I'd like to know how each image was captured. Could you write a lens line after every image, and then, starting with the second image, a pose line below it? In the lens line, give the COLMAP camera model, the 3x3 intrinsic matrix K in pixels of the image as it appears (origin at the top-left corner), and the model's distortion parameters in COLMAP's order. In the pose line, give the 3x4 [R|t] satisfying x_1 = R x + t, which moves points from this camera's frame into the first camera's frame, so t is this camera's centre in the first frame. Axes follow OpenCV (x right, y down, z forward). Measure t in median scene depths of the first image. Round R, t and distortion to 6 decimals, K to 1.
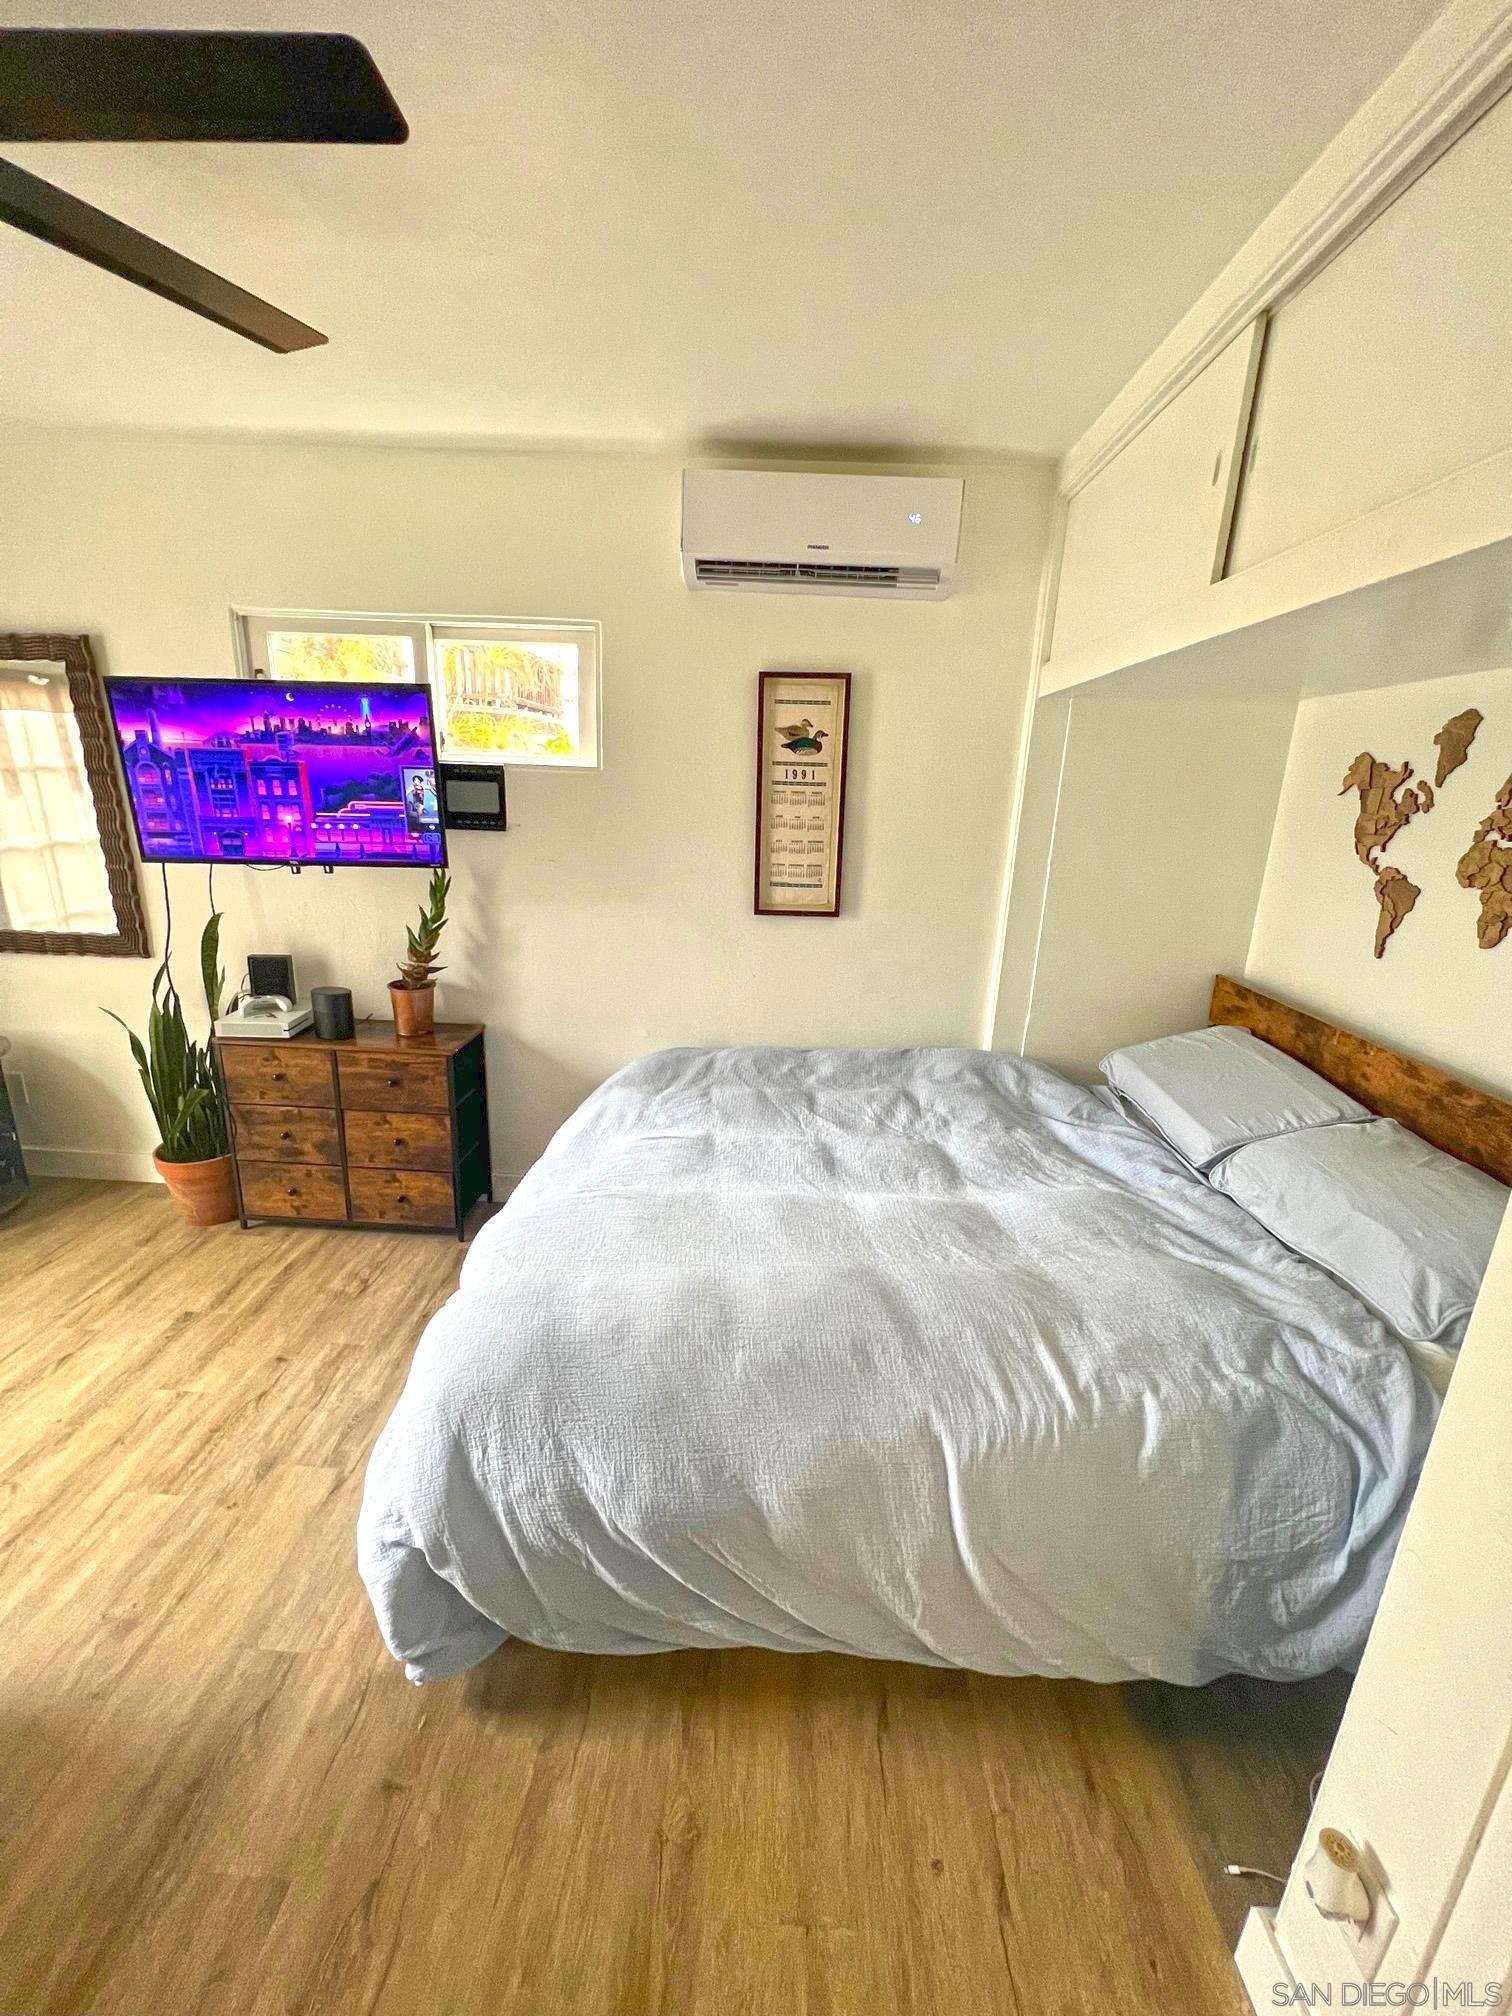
lens RADIAL K [[804.4, 0, 753.4], [0, 804.4, 1001.3], [0, 0, 1]] dist [-0.002919, 0.000918]
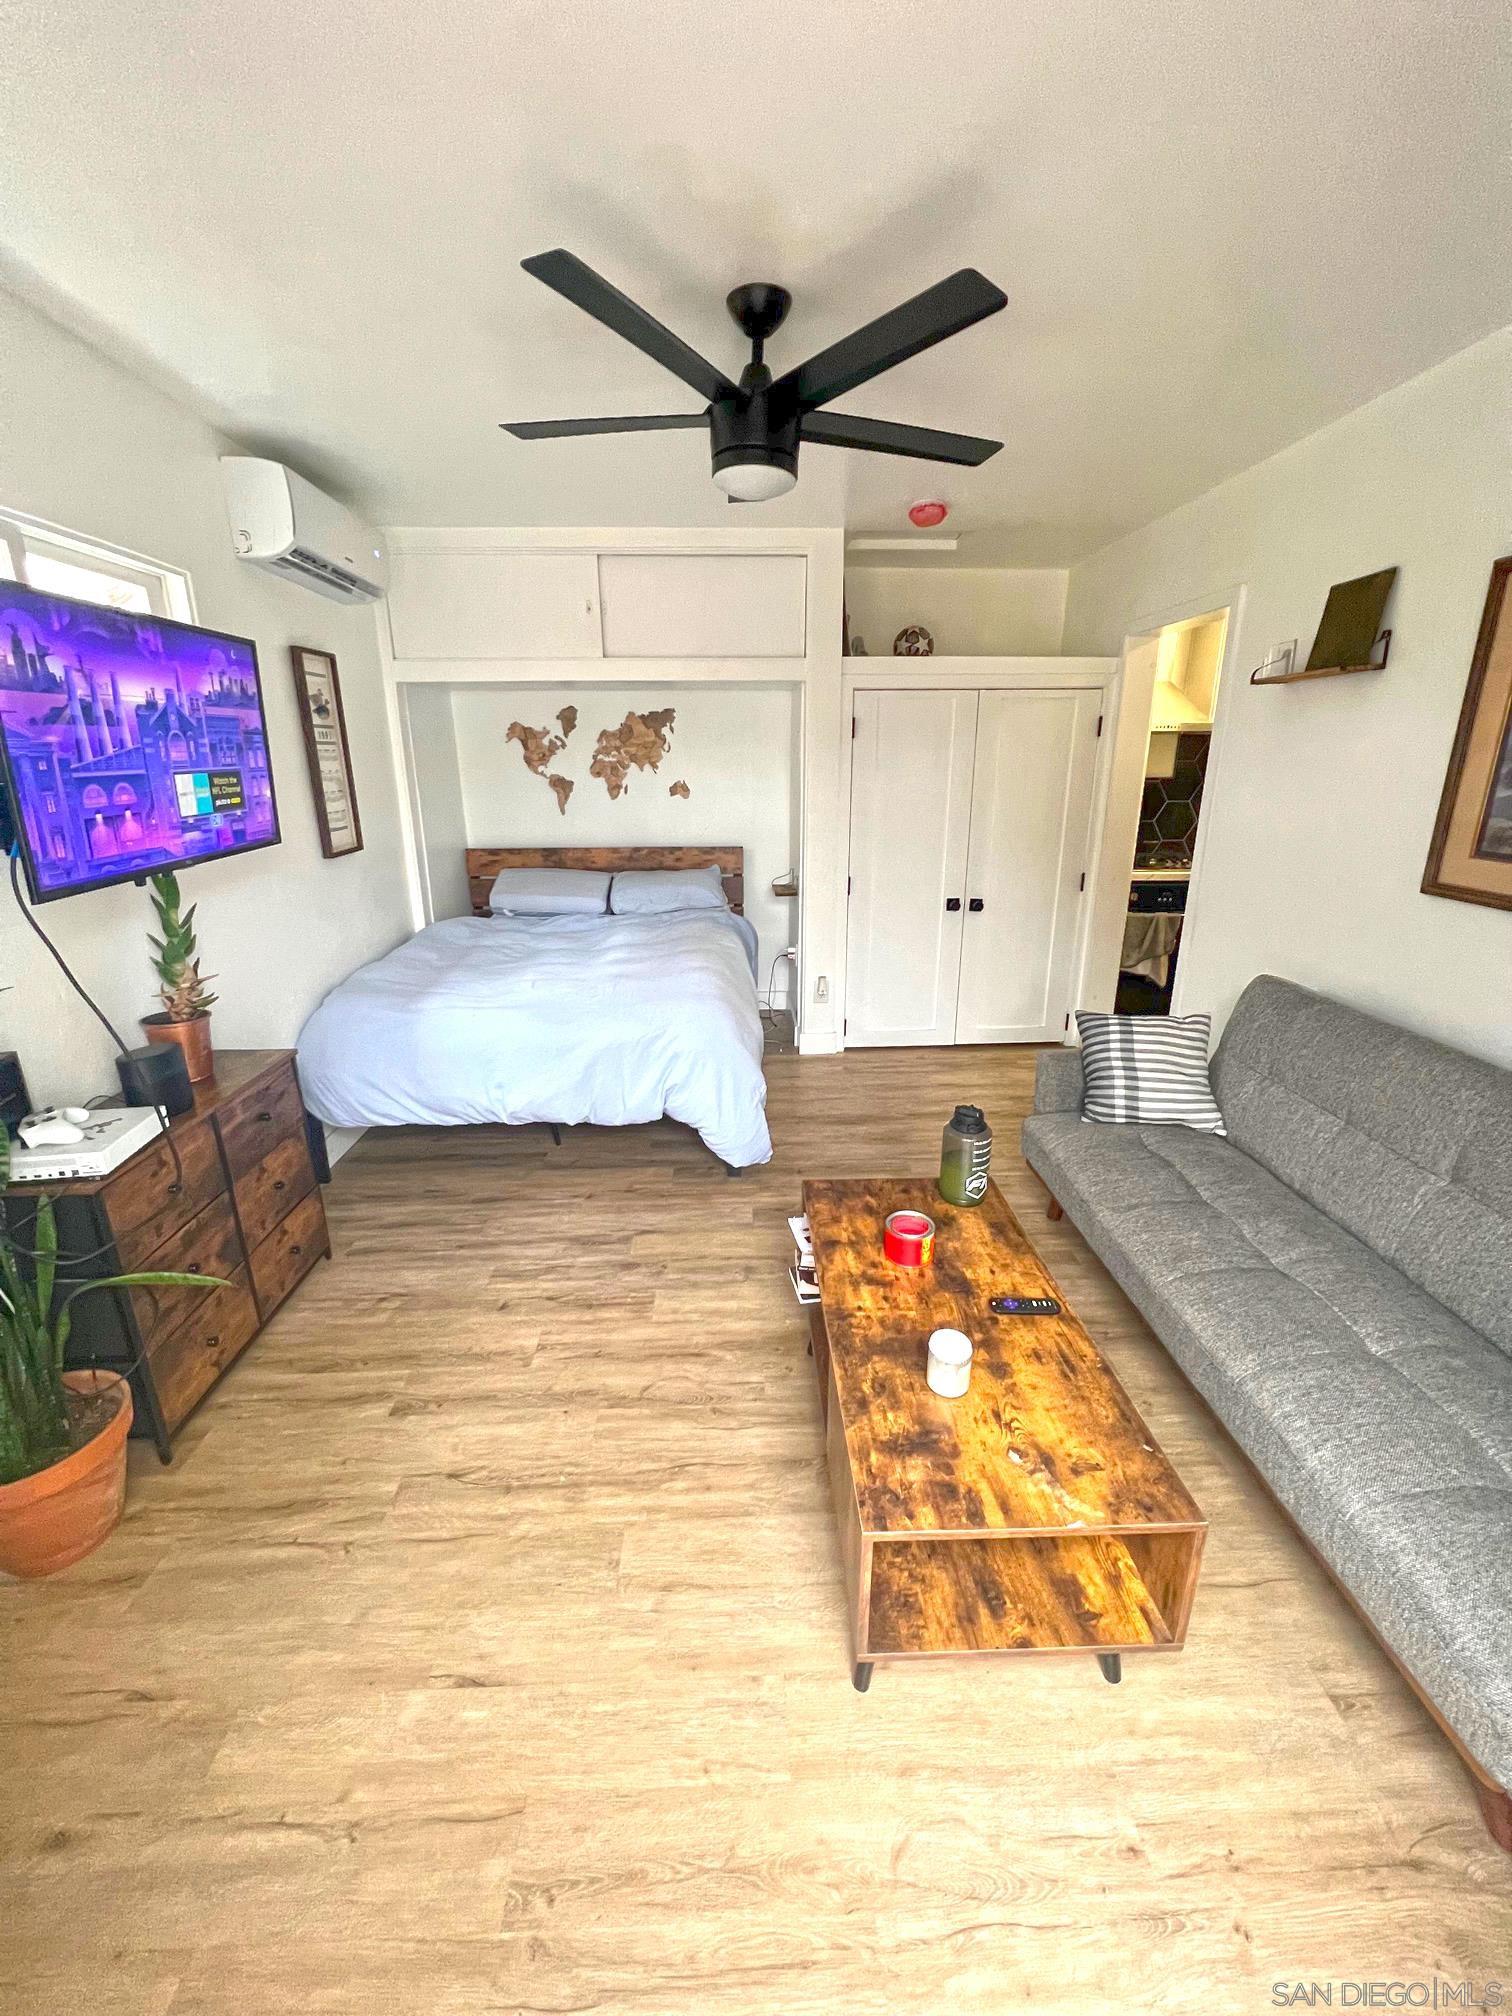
lens RADIAL K [[804.4, 0, 754.1], [0, 804.4, 1001.4], [0, 0, 1]] dist [-0.002919, 0.000918]
pose [[-0.079549, -0.322754, 0.943134, -1.377236], [0.270148, 0.903745, 0.332061, -0.162477], [-0.959527, 0.281201, 0.015299, 0.520772]]
